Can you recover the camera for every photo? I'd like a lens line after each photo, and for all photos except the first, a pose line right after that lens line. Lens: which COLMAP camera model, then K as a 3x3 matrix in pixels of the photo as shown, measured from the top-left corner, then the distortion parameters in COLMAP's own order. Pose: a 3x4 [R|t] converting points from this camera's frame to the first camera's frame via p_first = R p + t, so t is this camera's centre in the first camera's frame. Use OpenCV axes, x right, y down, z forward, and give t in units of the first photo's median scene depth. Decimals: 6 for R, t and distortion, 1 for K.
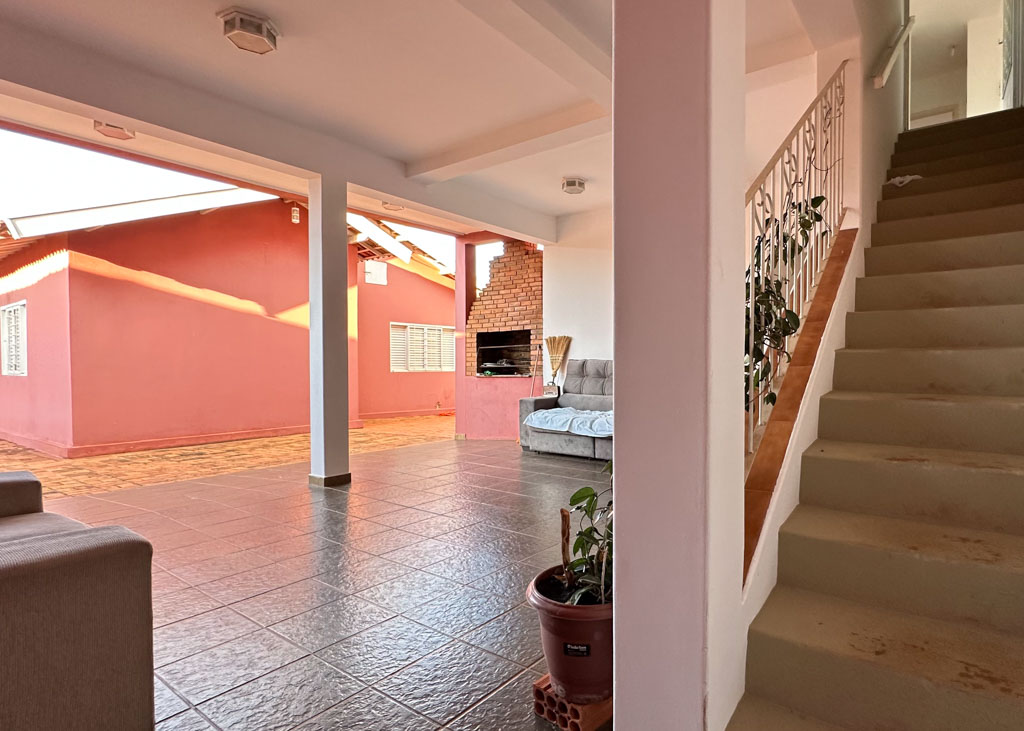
lens RADIAL K [[524.5, 0, 613.2], [0, 524.5, 373.3], [0, 0, 1]] dist [0.001214, 0.001122]
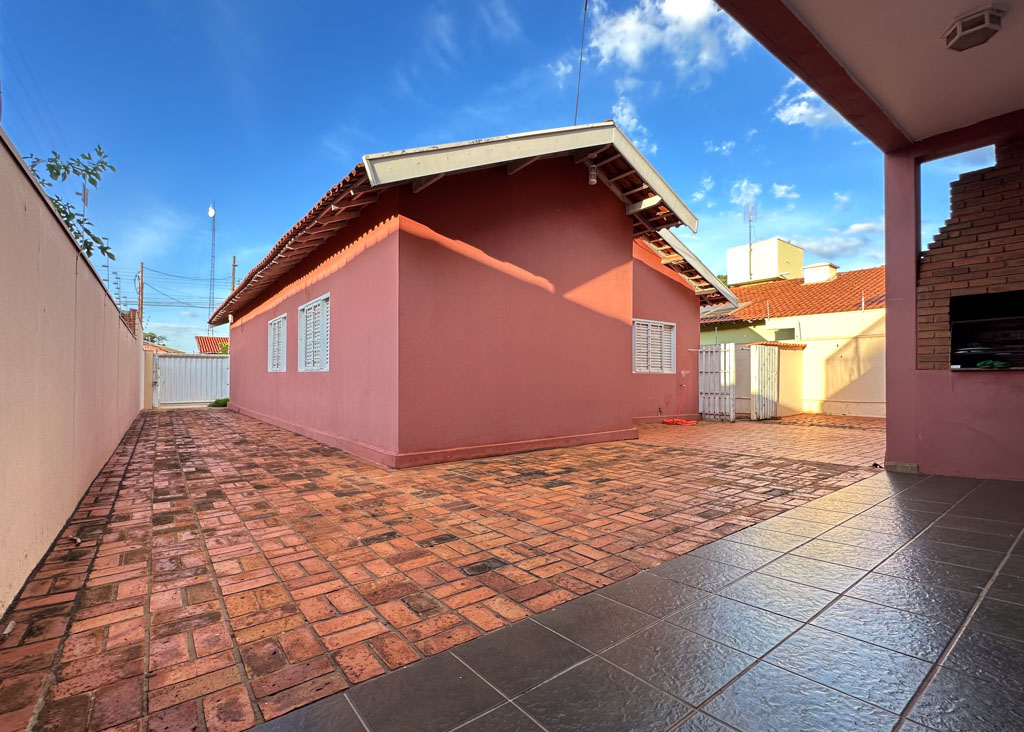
lens RADIAL K [[464.5, 0, 514.8], [0, 464.5, 371.5], [0, 0, 1]] dist [-0.003111, 0.000210]
pose [[0.944643, 0.000287, -0.328101, -0.514586], [-0.008502, 0.999685, -0.023605, 0.022568], [0.327991, 0.025088, 0.944348, 0.310809]]
